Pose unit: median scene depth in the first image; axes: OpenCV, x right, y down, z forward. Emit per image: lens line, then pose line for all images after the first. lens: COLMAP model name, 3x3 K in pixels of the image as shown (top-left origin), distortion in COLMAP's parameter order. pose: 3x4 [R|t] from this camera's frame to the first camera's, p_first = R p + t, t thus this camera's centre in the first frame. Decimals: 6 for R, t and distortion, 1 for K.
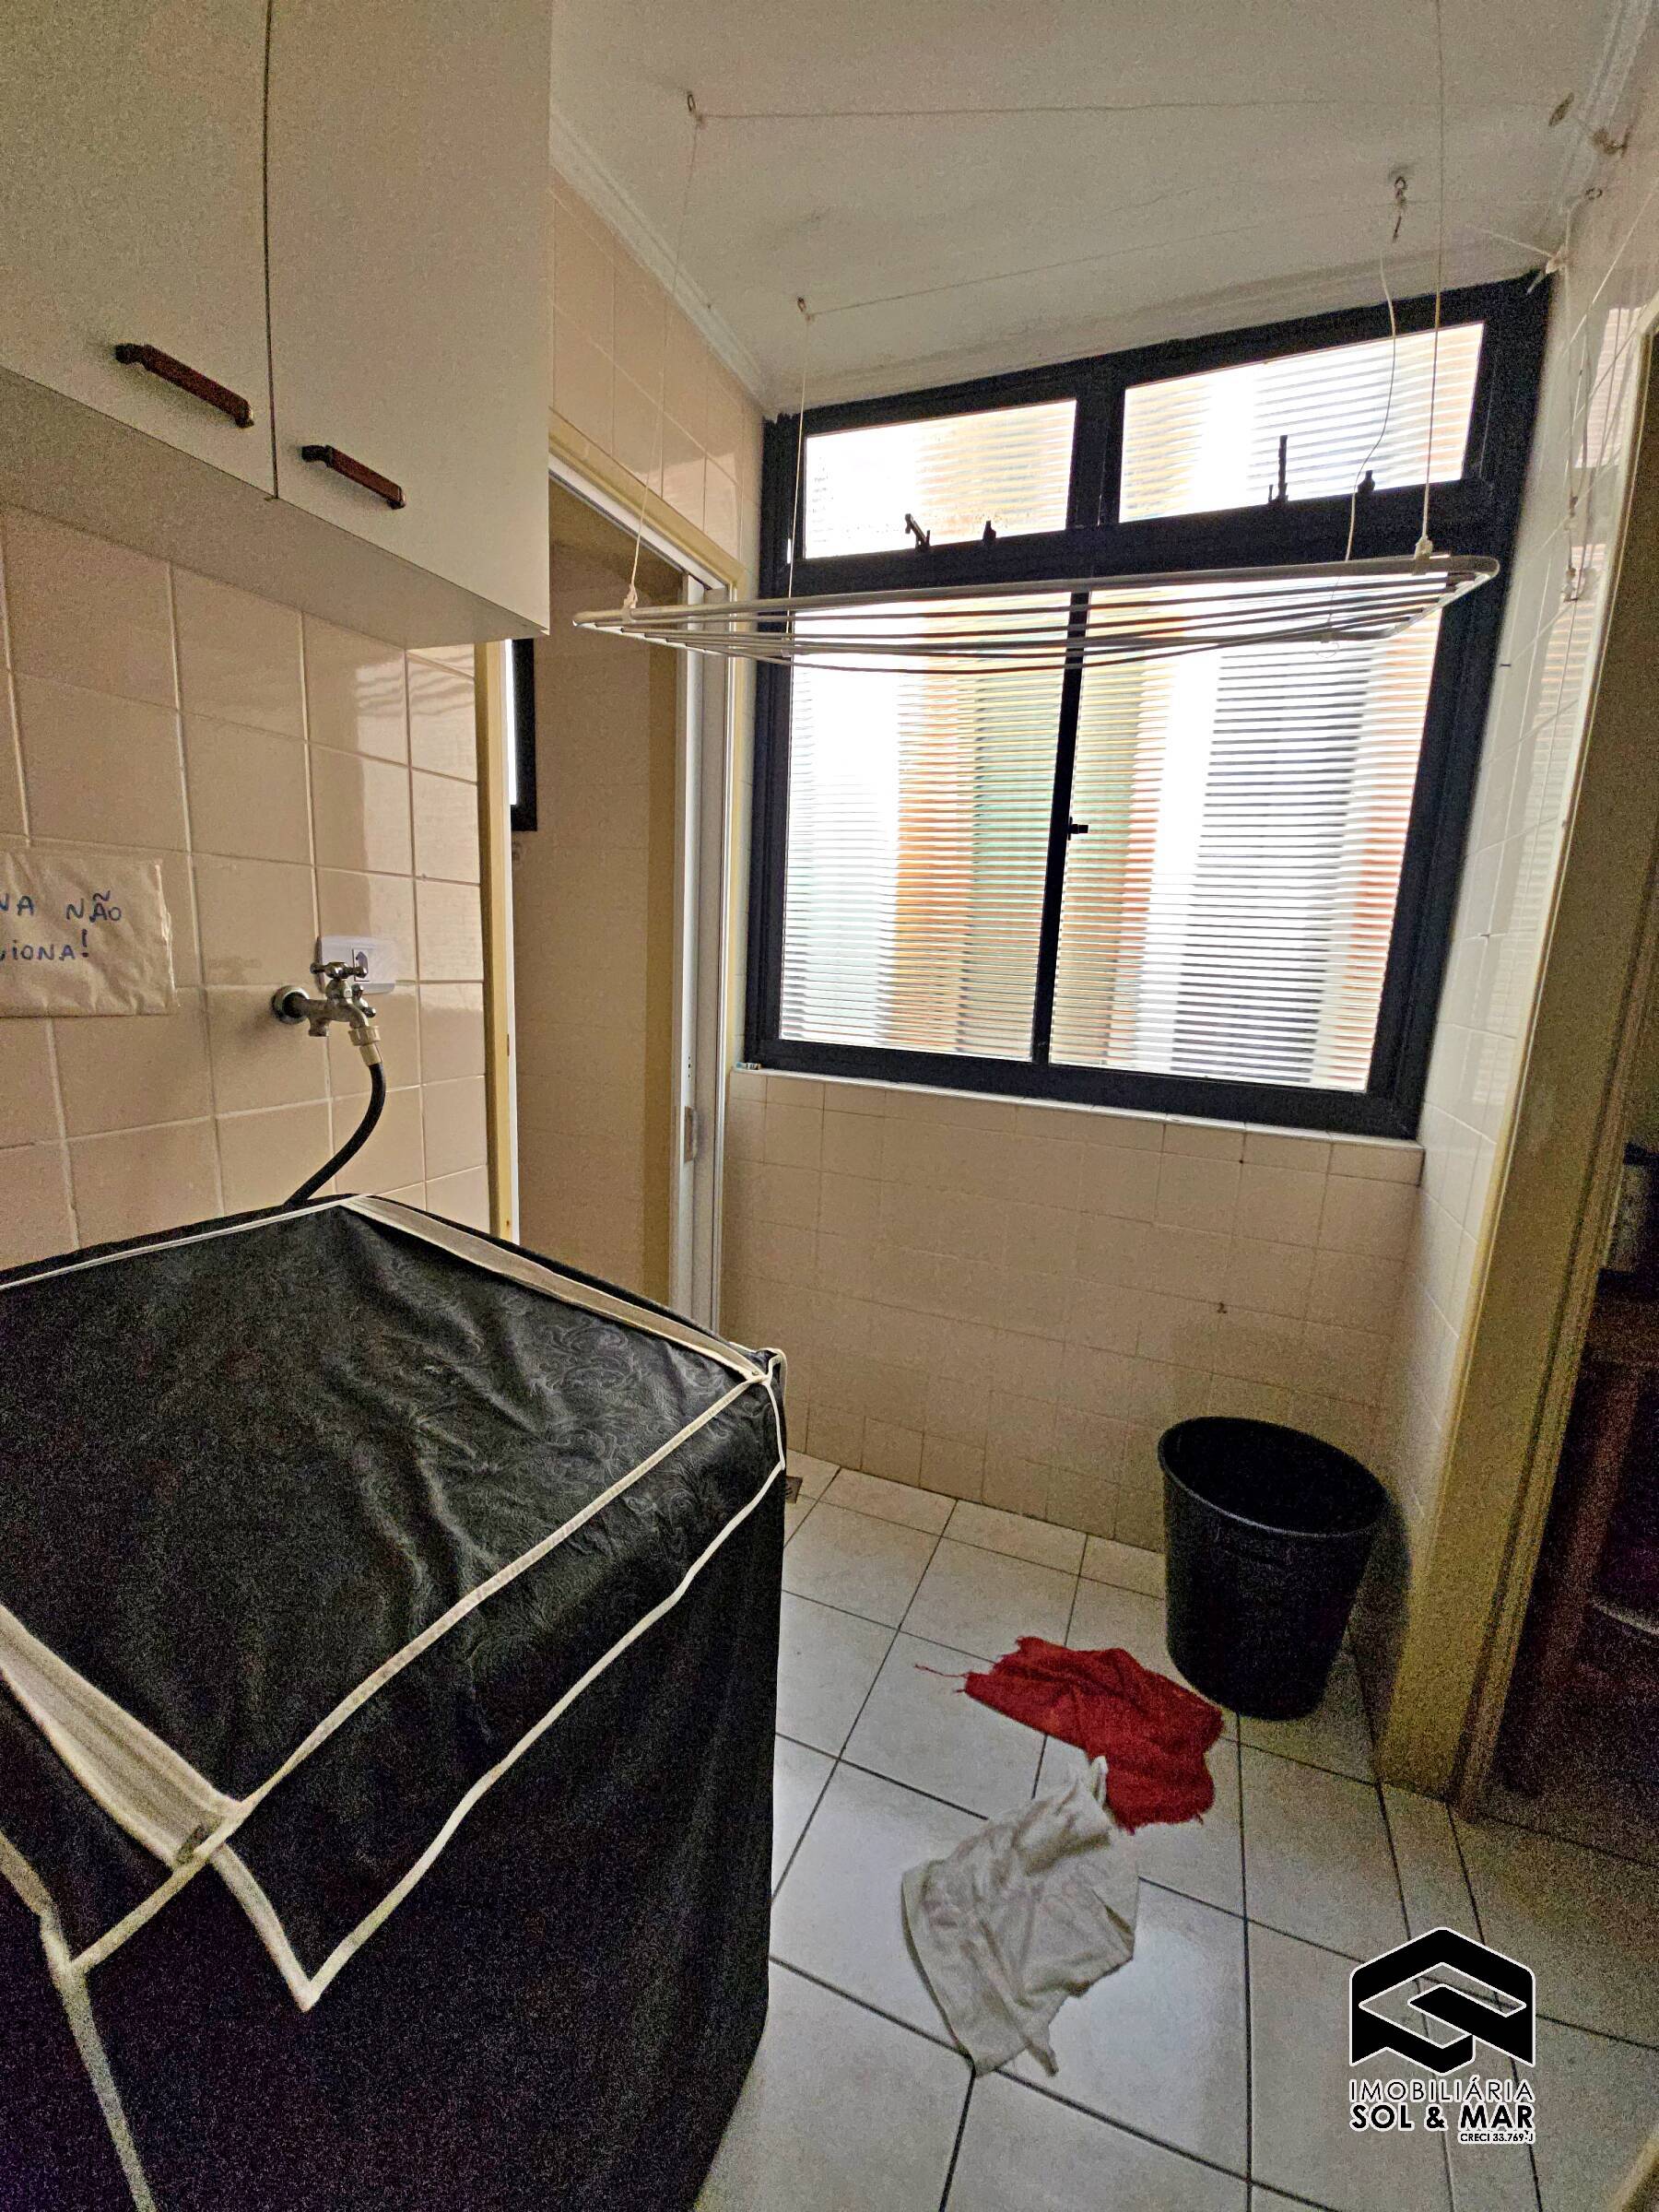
lens RADIAL K [[880.9, 0, 818.8], [0, 880.9, 1106.9], [0, 0, 1]] dist [-0.021340, -0.000489]
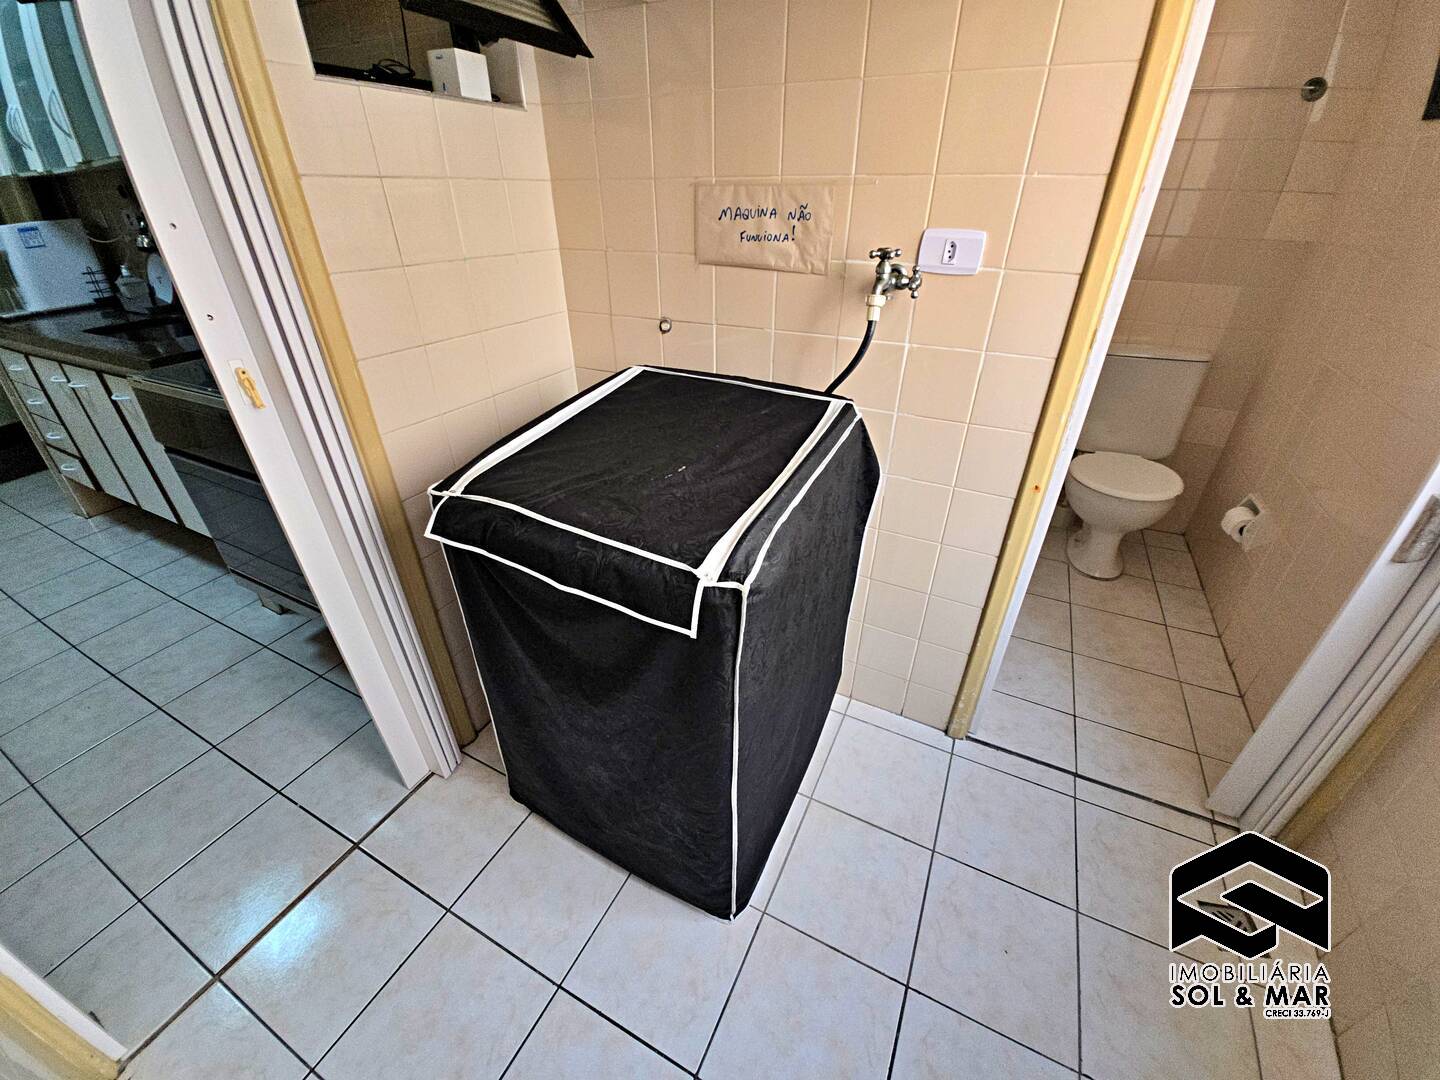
lens RADIAL K [[573.5, 0, 723.5], [0, 573.5, 533.5], [0, 0, 1]] dist [-0.021340, -0.000489]
pose [[-0.050904, 0.476516, -0.877691, 0.665016], [-0.178762, 0.860290, 0.477436, -0.189261], [0.982575, 0.181202, 0.041391, 0.900622]]
